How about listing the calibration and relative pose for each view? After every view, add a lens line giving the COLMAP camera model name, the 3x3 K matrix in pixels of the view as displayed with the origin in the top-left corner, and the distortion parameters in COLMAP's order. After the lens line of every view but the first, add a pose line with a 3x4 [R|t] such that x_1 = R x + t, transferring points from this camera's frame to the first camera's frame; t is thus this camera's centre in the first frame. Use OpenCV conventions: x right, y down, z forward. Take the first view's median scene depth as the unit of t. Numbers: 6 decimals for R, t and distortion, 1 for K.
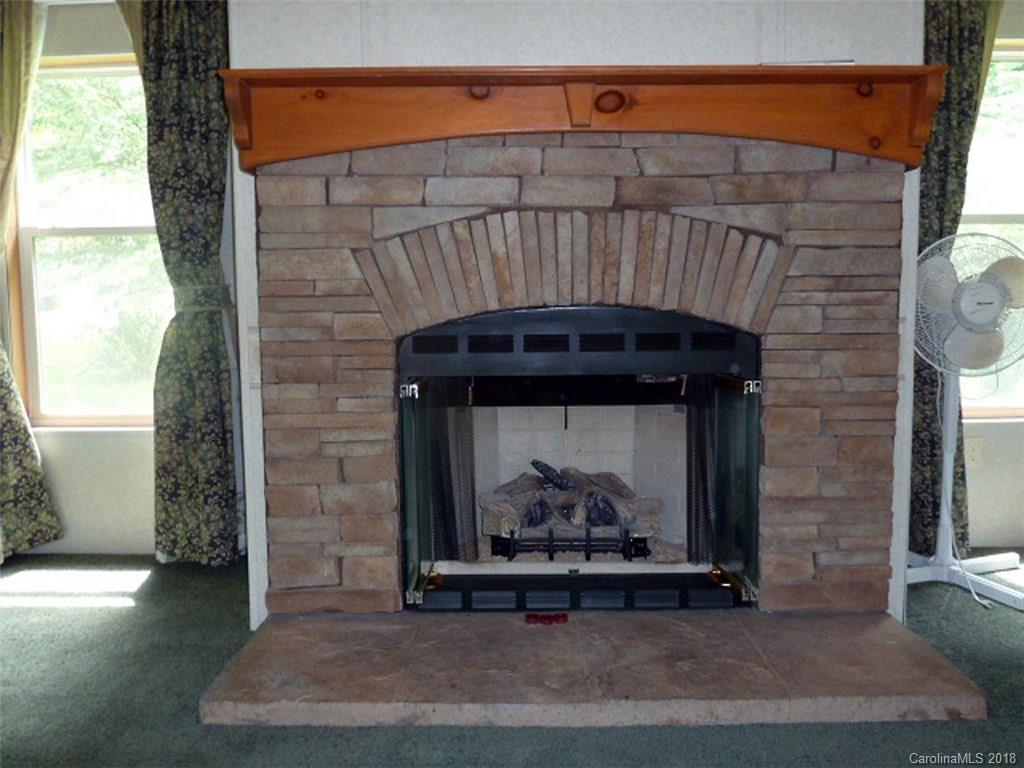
lens RADIAL K [[765.7, 0, 512.0], [0, 765.7, 384.0], [0, 0, 1]] dist [-0.033026, 0.002031]
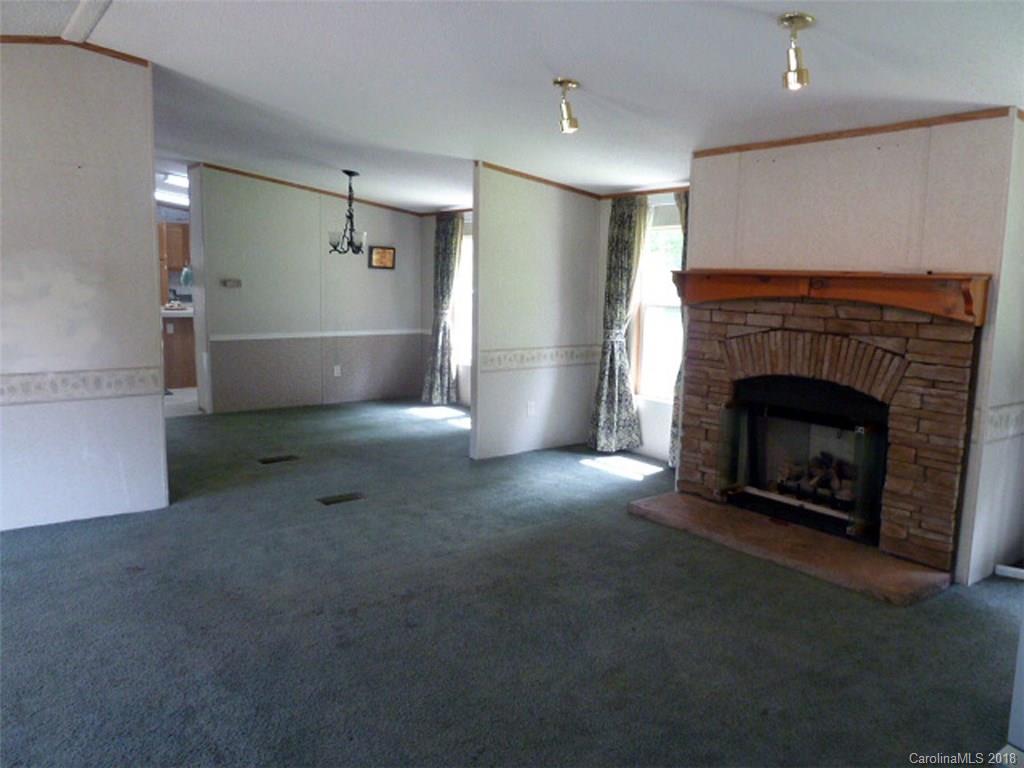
lens RADIAL K [[765.7, 0, 512.0], [0, 765.7, 384.0], [0, 0, 1]] dist [-0.033026, 0.002031]
pose [[0.611170, 0.131542, -0.780492, 1.227384], [-0.096586, 0.991118, 0.091408, -0.198792], [0.785584, 0.019519, 0.618447, -0.917967]]
